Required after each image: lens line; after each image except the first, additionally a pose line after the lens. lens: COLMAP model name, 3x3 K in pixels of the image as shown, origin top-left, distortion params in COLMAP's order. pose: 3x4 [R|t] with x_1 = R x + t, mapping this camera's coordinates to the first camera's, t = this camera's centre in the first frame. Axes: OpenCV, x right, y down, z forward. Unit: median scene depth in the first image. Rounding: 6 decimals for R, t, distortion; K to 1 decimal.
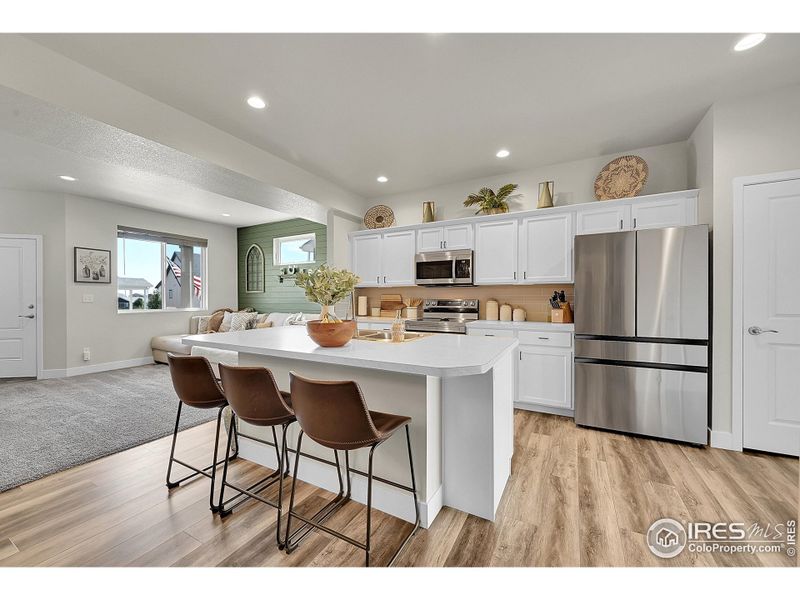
lens RADIAL K [[321.9, 0, 396.9], [0, 321.9, 297.2], [0, 0, 1]] dist [0.000346, 0.000618]
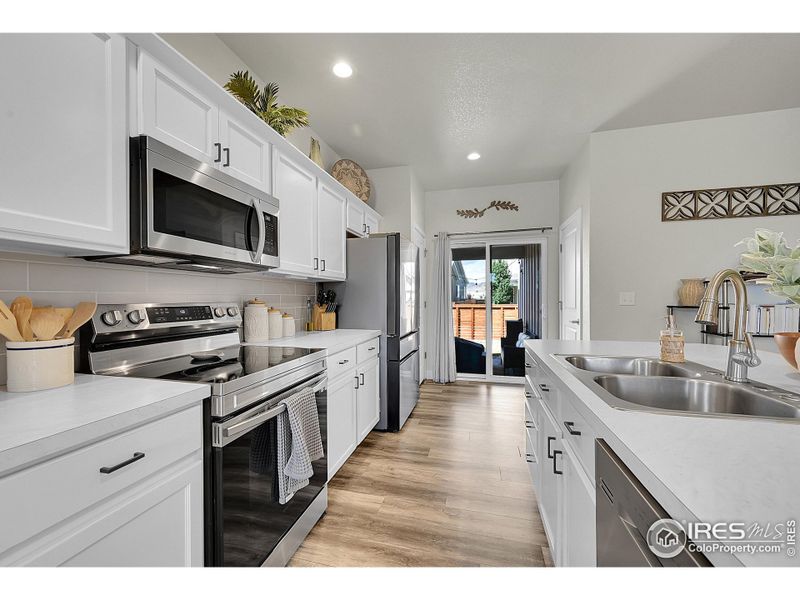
lens RADIAL K [[321.9, 0, 397.7], [0, 321.9, 299.7], [0, 0, 1]] dist [0.000346, 0.000618]
pose [[-0.248801, -0.002210, 0.968552, -0.264901], [0.004203, 0.999986, 0.003361, 0.002634], [-0.968545, 0.004907, -0.248788, 0.900014]]
